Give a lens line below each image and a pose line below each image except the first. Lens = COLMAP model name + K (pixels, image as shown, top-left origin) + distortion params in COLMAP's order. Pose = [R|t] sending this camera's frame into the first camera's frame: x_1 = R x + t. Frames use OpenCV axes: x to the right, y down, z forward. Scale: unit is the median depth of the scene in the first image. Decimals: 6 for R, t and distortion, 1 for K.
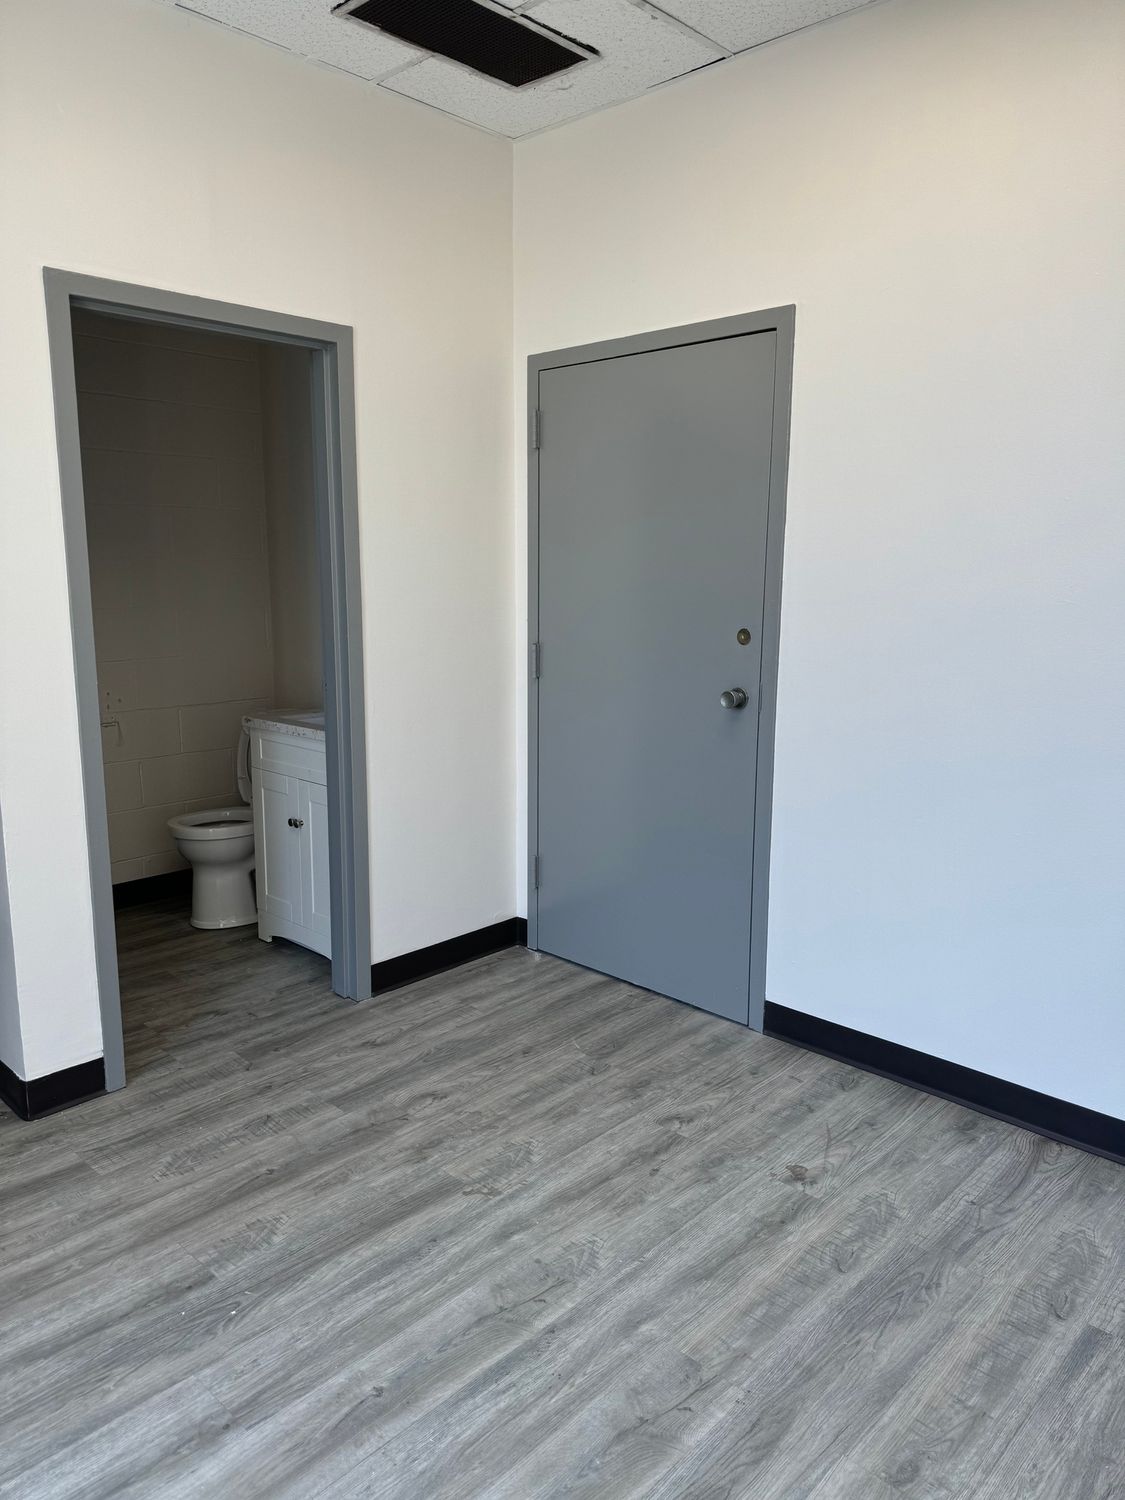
lens RADIAL K [[1079.4, 0, 586.6], [0, 1079.4, 749.4], [0, 0, 1]] dist [0.021129, -0.007672]
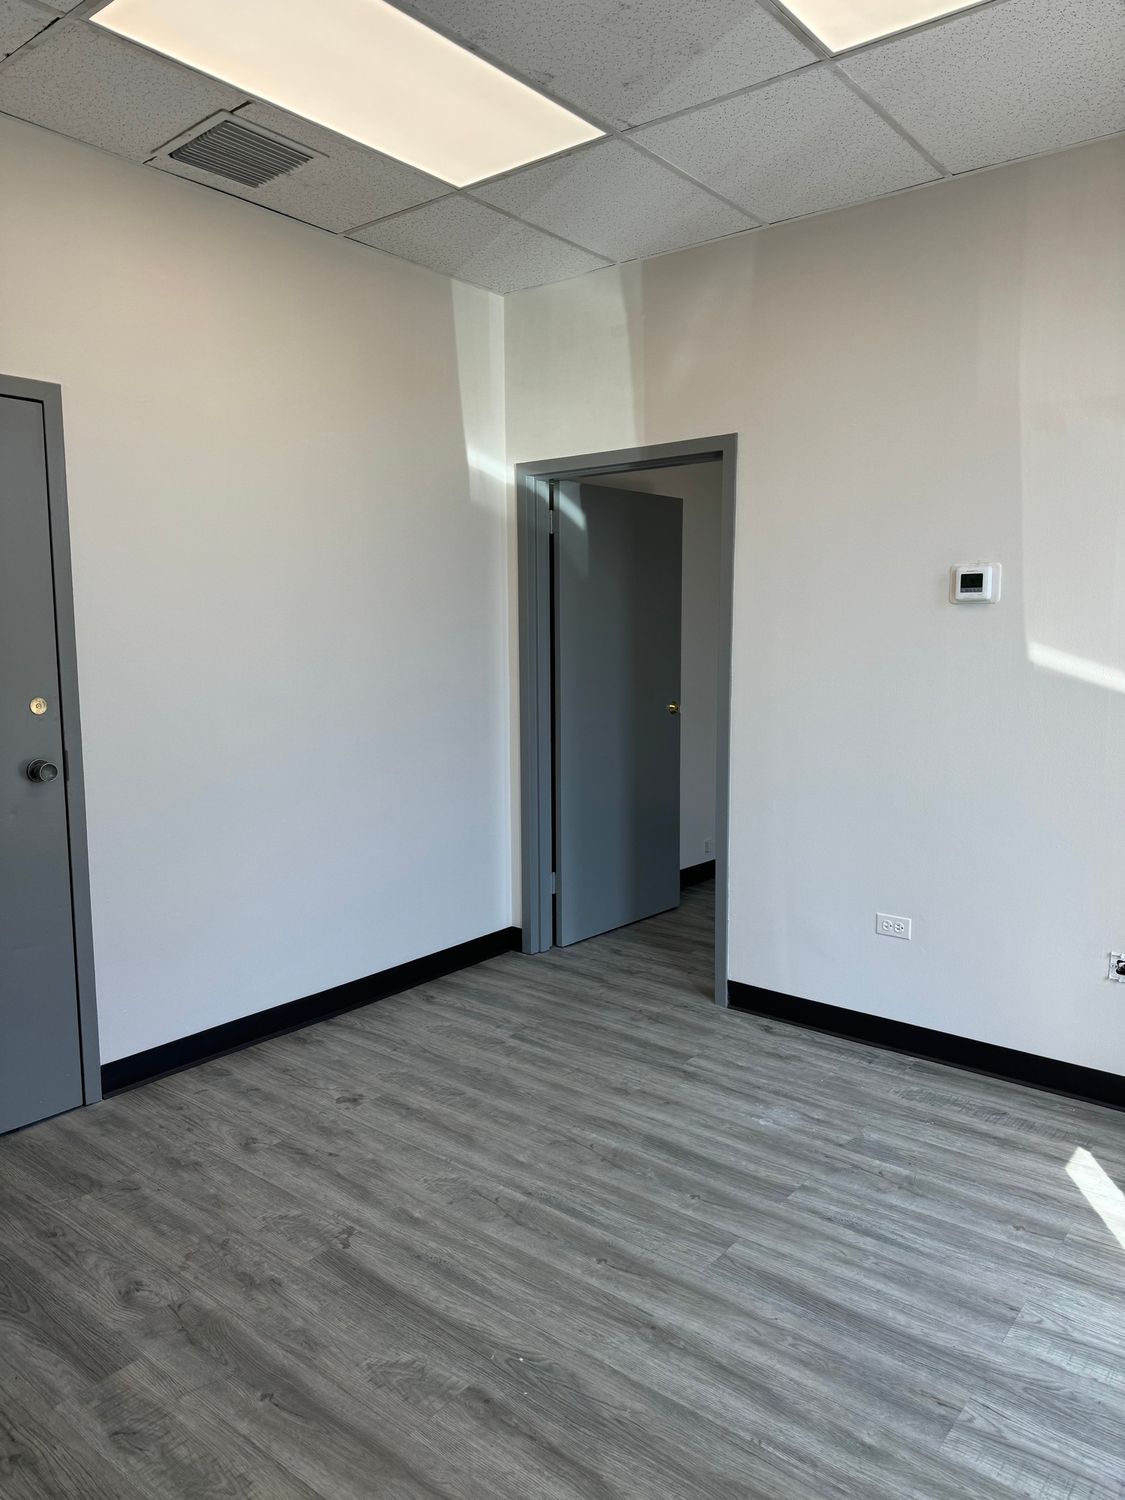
lens RADIAL K [[1079.4, 0, 586.6], [0, 1079.4, 749.4], [0, 0, 1]] dist [0.021129, -0.007672]
pose [[-0.093230, -0.121898, 0.988154, -1.115436], [0.186298, 0.972812, 0.137582, -0.135069], [-0.978060, 0.196918, -0.067985, 0.805533]]
